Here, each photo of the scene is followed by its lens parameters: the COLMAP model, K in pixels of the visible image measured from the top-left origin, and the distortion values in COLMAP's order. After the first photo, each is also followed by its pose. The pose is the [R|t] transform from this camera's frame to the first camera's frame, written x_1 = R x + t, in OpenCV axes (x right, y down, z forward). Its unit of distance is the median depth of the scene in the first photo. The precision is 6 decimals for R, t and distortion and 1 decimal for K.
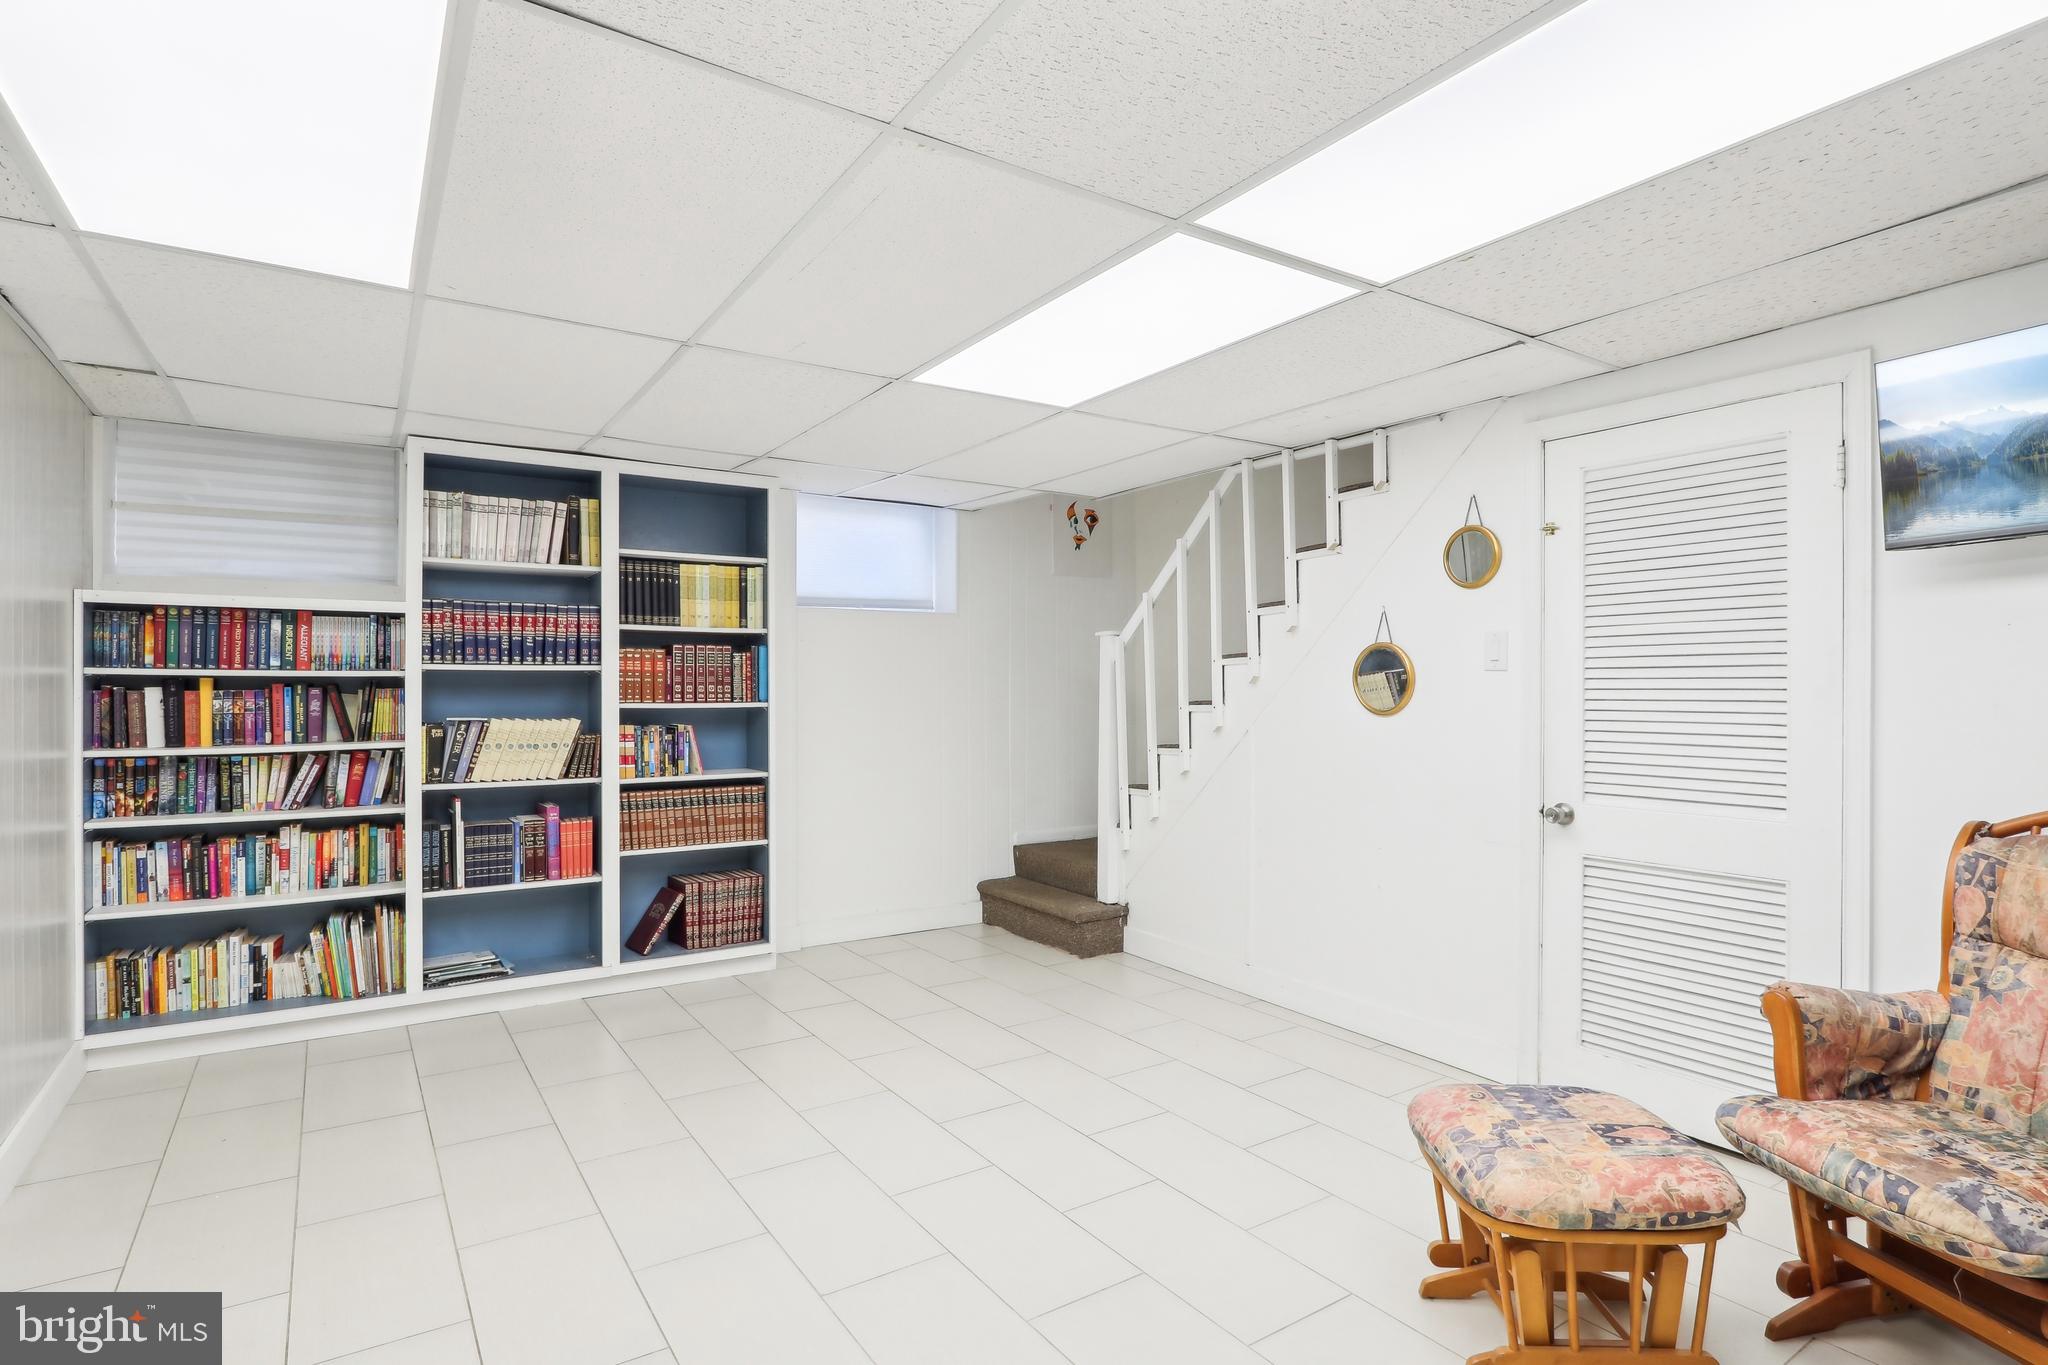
lens RADIAL K [[1036.1, 0, 1025.3], [0, 1036.1, 678.8], [0, 0, 1]] dist [-0.014830, -0.000768]
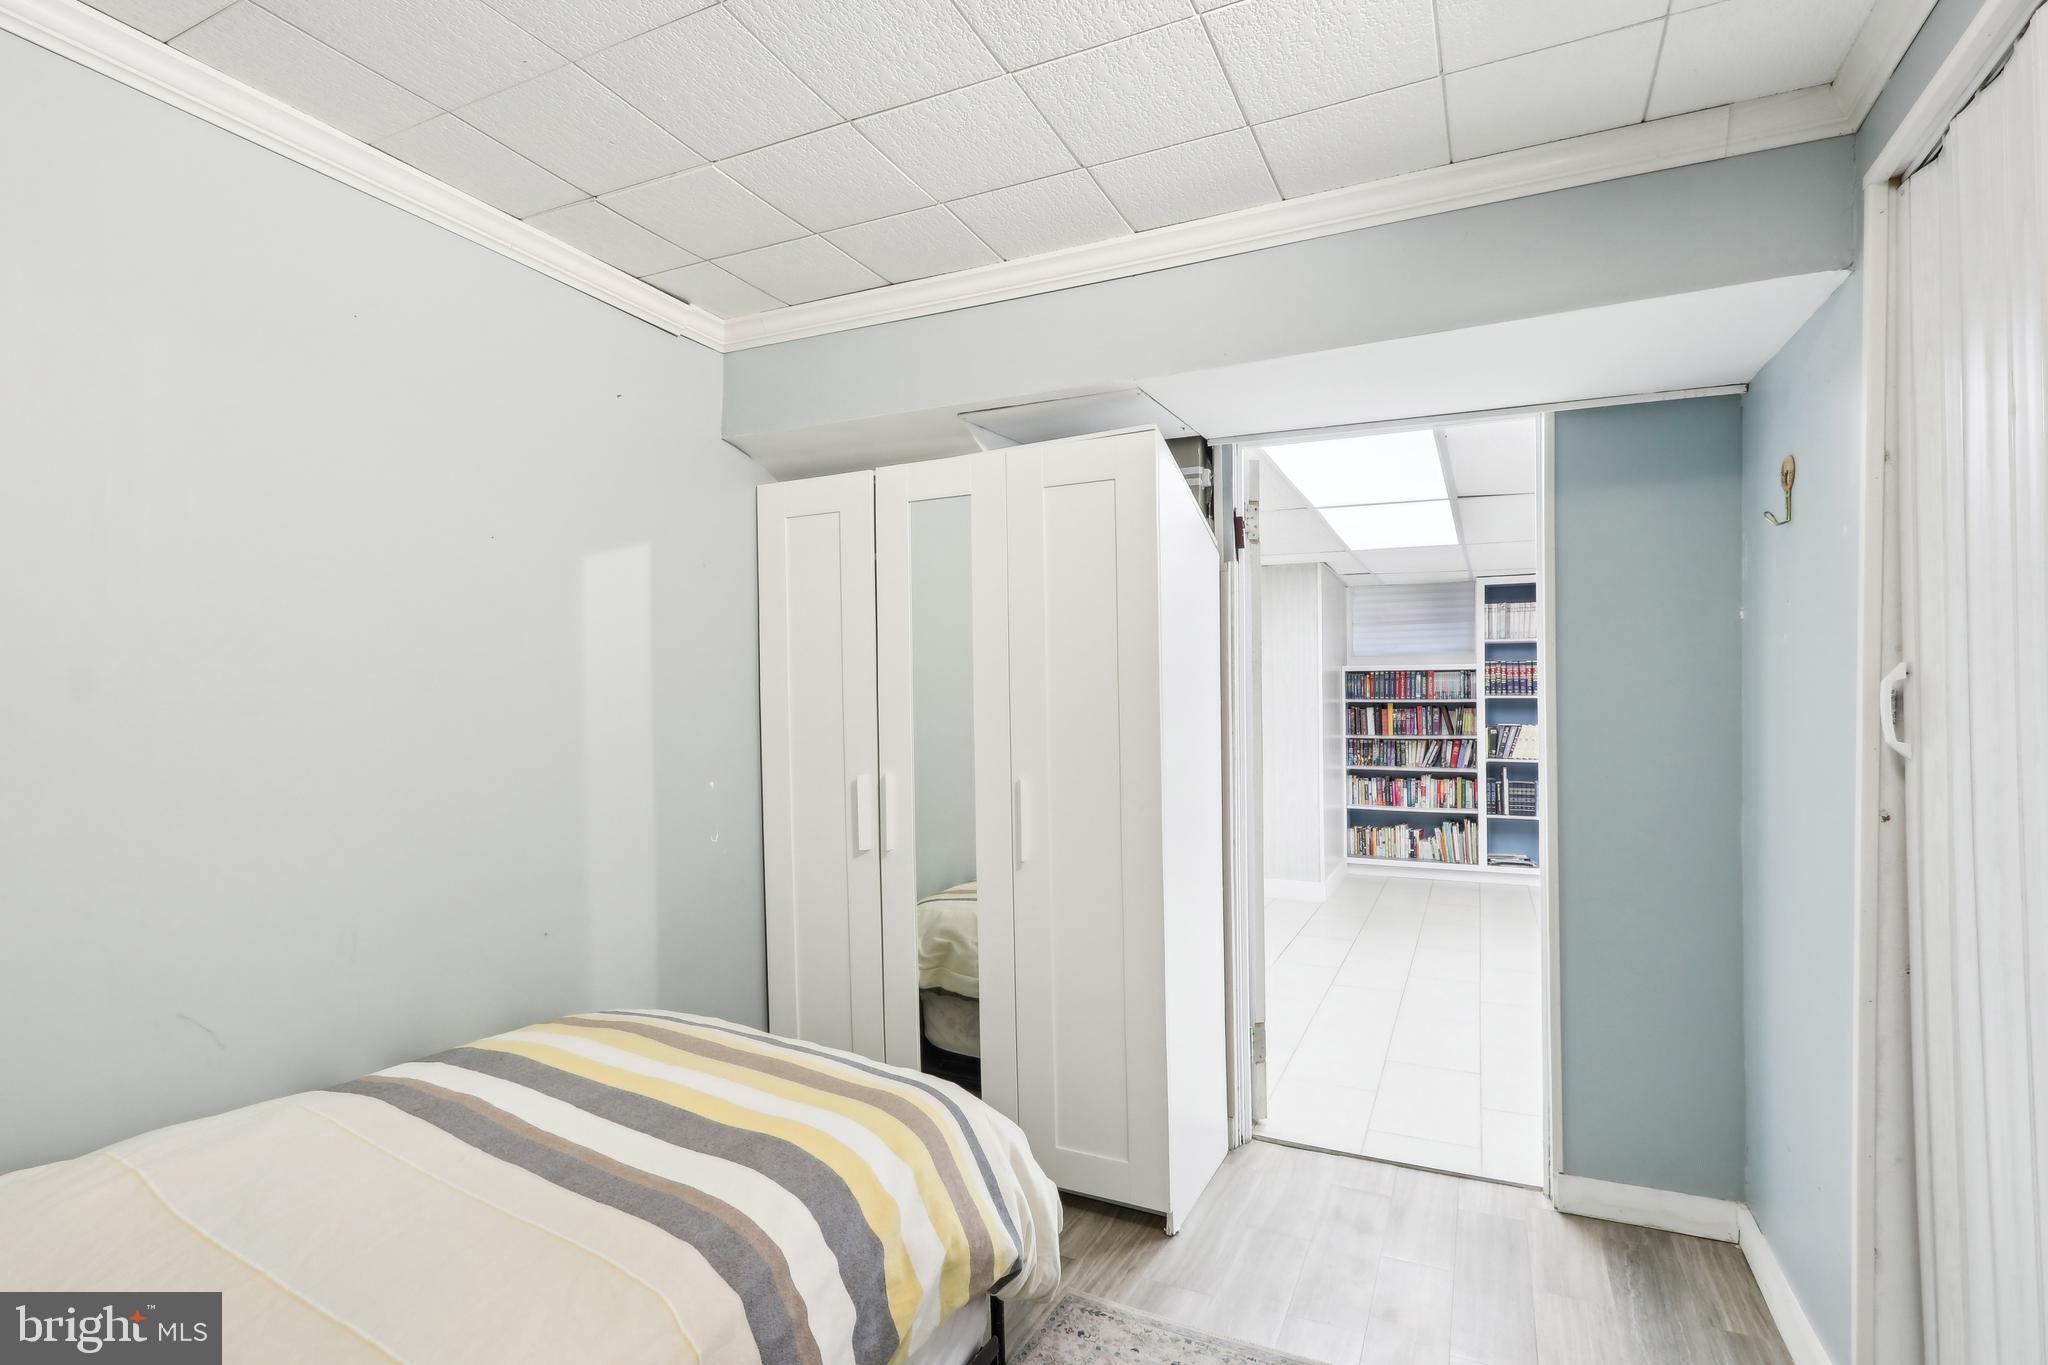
lens RADIAL K [[966.6, 0, 1026.0], [0, 966.6, 690.8], [0, 0, 1]] dist [-0.024273, 0.003165]
pose [[0.509940, -0.018935, -0.860002, 0.529719], [0.005662, 0.999810, -0.018656, 0.005962], [0.860192, 0.004644, 0.509950, -0.663026]]
